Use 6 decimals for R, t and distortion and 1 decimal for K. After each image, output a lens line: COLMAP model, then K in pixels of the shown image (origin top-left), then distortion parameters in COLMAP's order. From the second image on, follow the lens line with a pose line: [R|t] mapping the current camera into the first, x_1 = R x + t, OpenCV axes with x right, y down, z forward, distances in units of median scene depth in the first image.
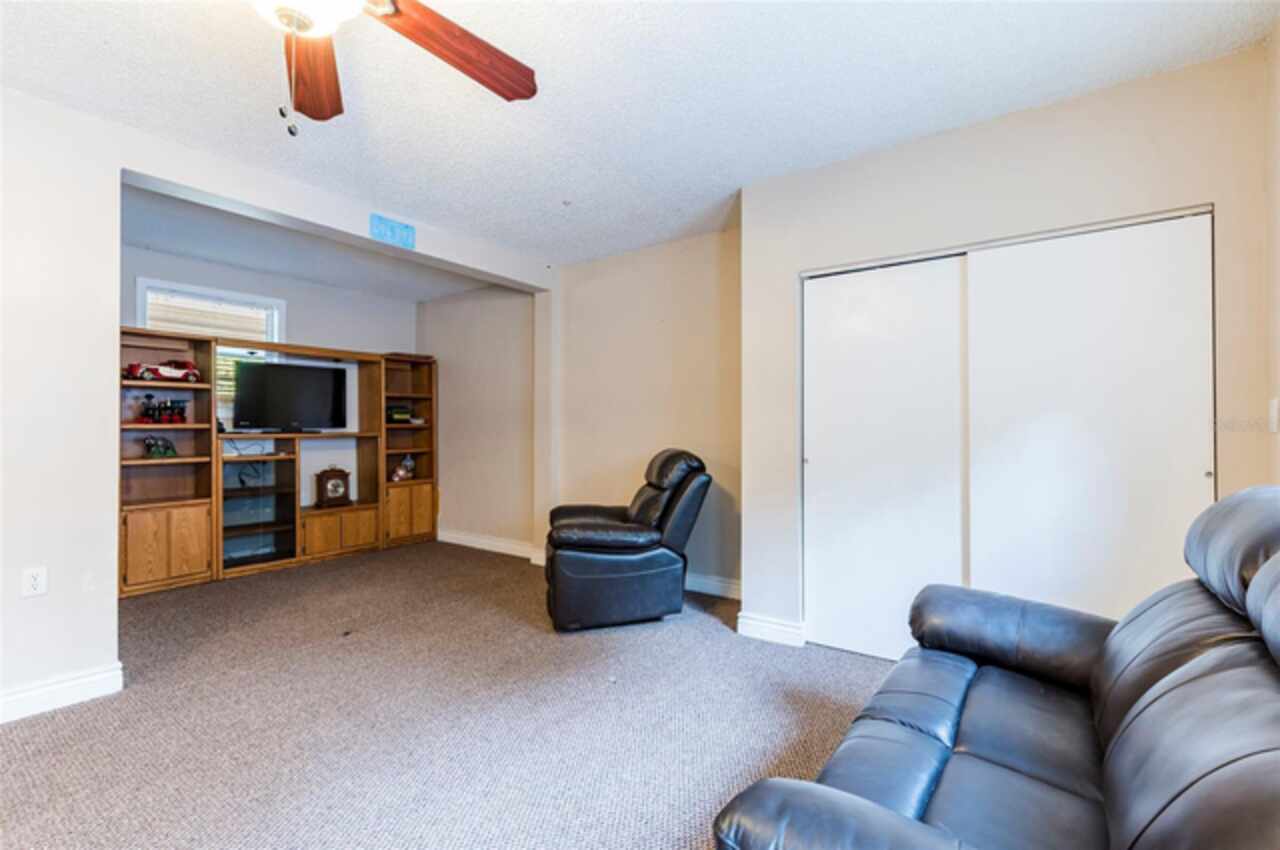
lens RADIAL K [[563.9, 0, 640.0], [0, 563.9, 425.0], [0, 0, 1]] dist [0.003078, 0.000003]
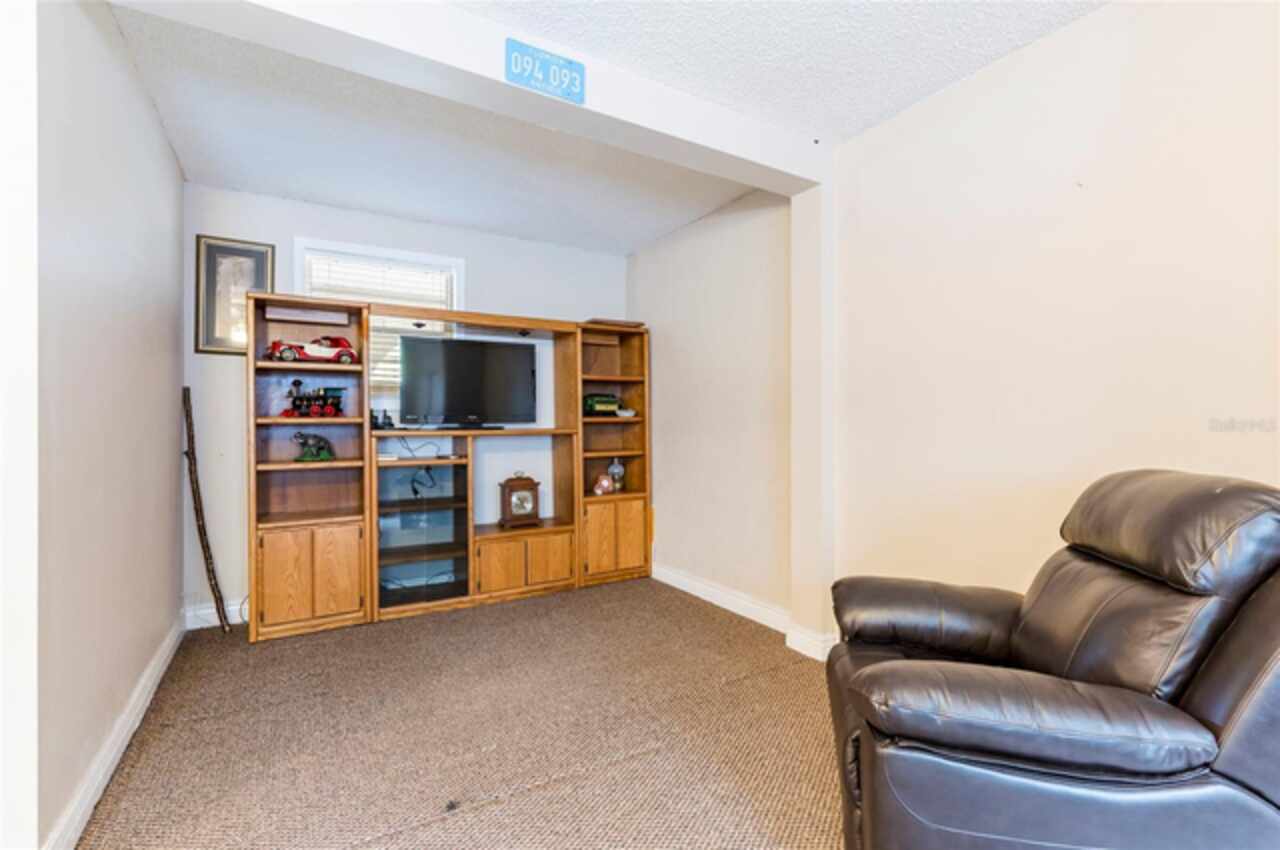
lens RADIAL K [[588.9, 0, 646.2], [0, 588.9, 426.0], [0, 0, 1]] dist [-0.002409, -0.000806]
pose [[0.921746, -0.001619, -0.387791, -0.086869], [0.004821, 0.999962, 0.007285, 0.005009], [0.387765, -0.008585, 0.921718, 0.363891]]
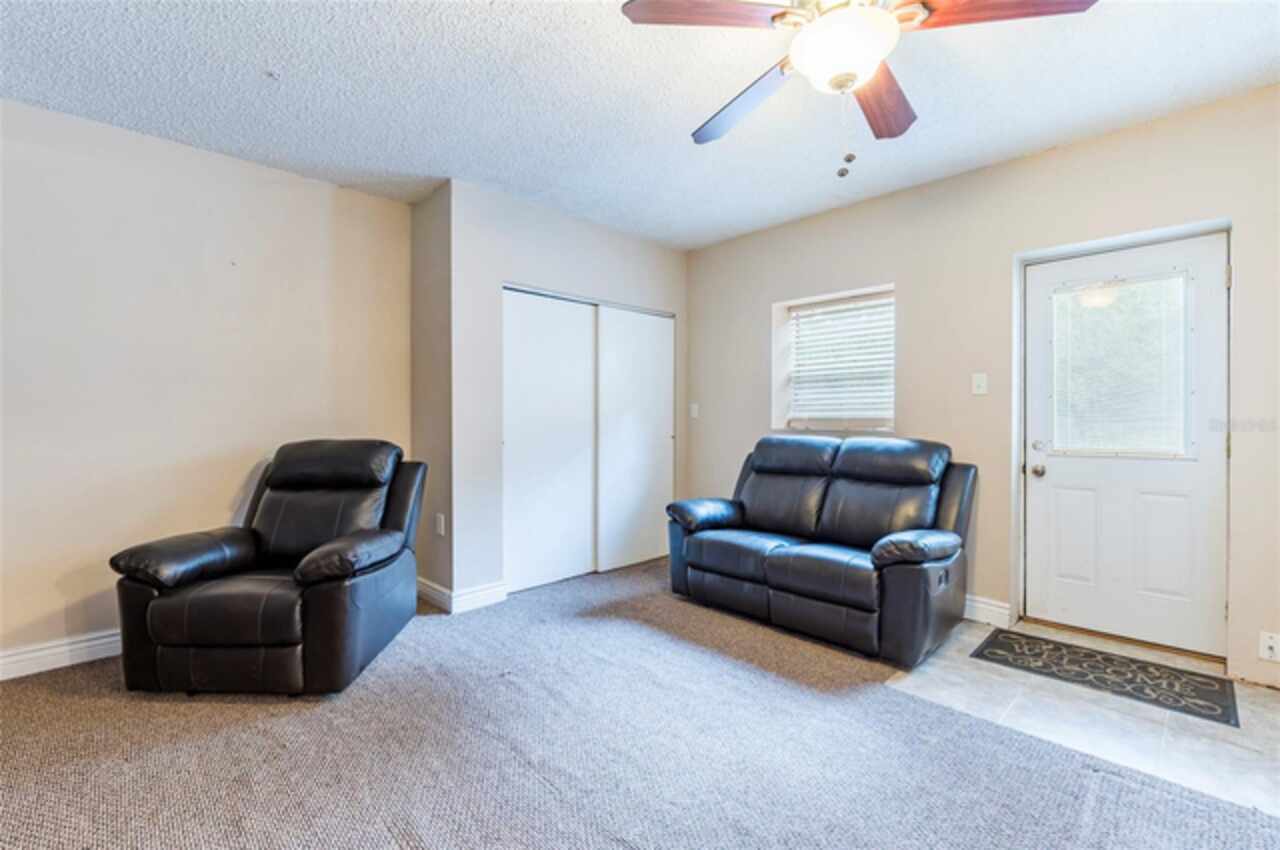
lens RADIAL K [[563.9, 0, 640.0], [0, 563.9, 425.0], [0, 0, 1]] dist [0.003078, 0.000003]
pose [[0.166573, -0.006669, 0.986007, -0.502112], [-0.007440, 0.999940, 0.008020, 0.009435], [-0.986001, -0.008672, 0.166514, 0.320035]]
